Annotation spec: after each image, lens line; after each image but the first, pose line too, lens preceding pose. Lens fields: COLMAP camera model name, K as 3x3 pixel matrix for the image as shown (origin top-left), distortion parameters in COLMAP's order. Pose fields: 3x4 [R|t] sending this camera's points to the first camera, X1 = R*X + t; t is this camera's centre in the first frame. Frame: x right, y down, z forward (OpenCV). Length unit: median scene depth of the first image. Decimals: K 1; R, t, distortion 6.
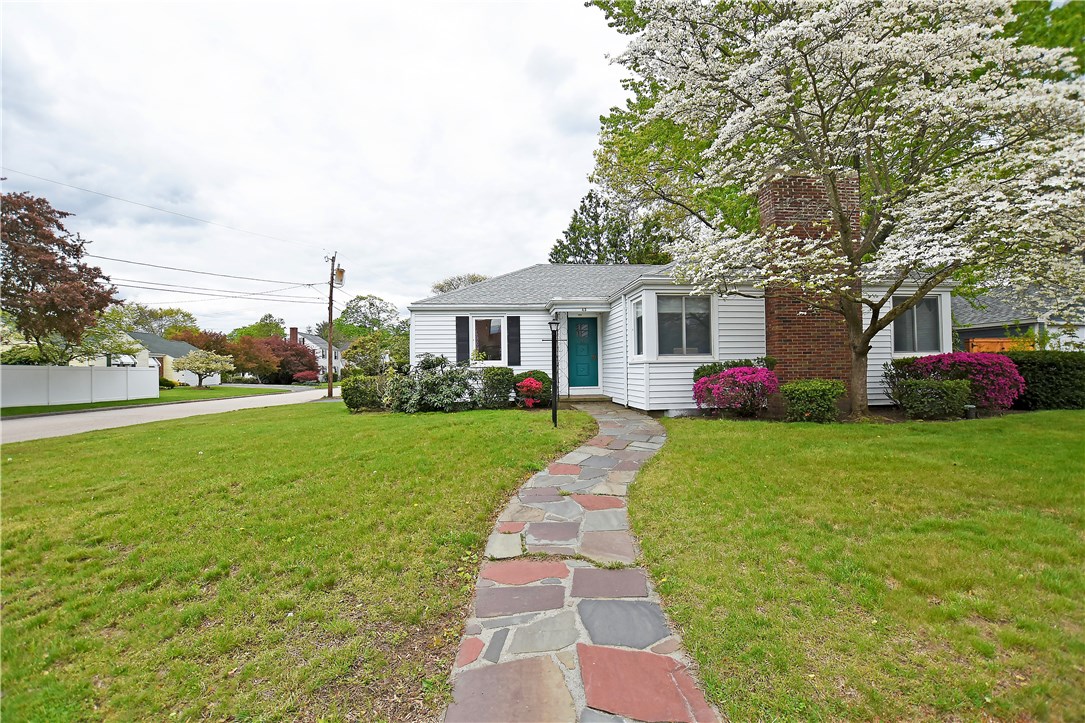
lens RADIAL K [[493.7, 0, 546.1], [0, 493.7, 364.0], [0, 0, 1]] dist [-0.026033, 0.000750]
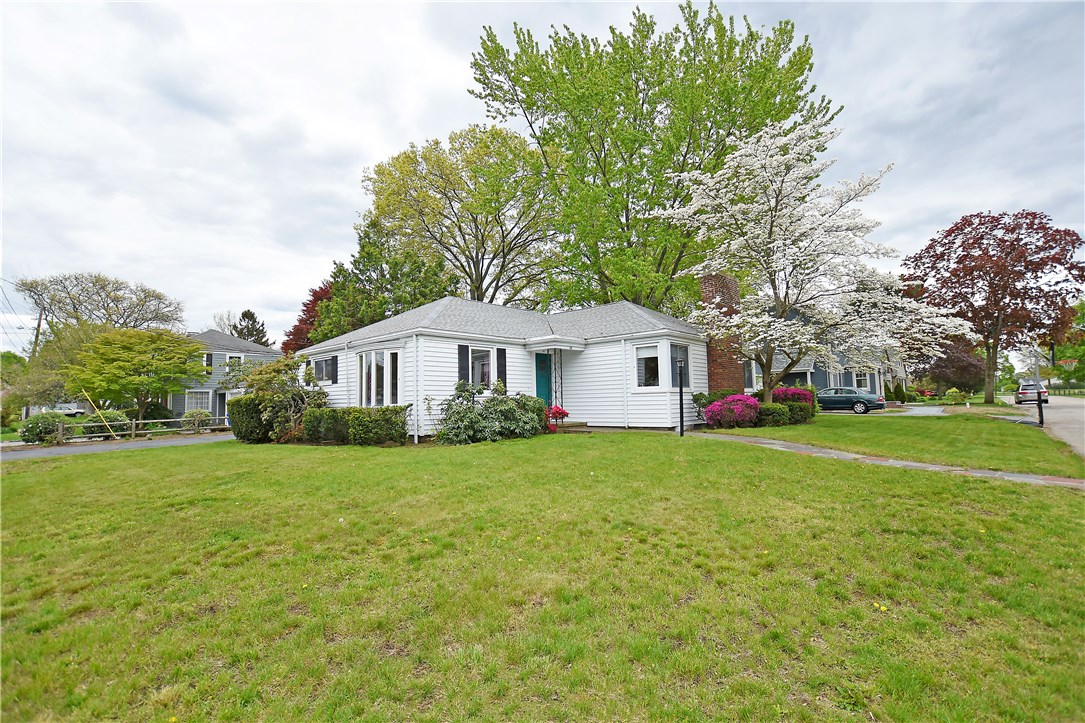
lens RADIAL K [[493.7, 0, 546.1], [0, 493.7, 364.0], [0, 0, 1]] dist [-0.026033, 0.000750]
pose [[0.731495, 0.051912, 0.679867, -0.710480], [0.006215, 0.996549, -0.082779, 0.023025], [-0.681818, 0.064778, 0.728648, 0.179789]]
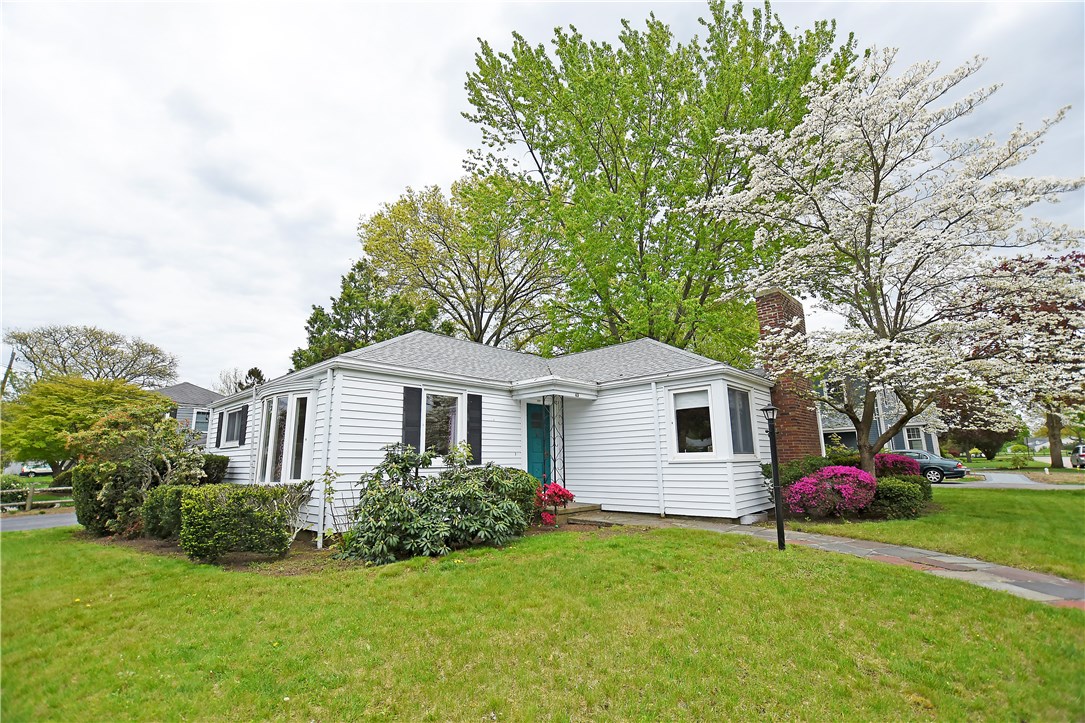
lens RADIAL K [[493.7, 0, 546.1], [0, 493.7, 364.0], [0, 0, 1]] dist [-0.026033, 0.000750]
pose [[0.739928, 0.135655, 0.658866, -0.467400], [0.000924, 0.979249, -0.202657, 0.003788], [-0.672685, 0.150561, 0.724449, 0.414987]]
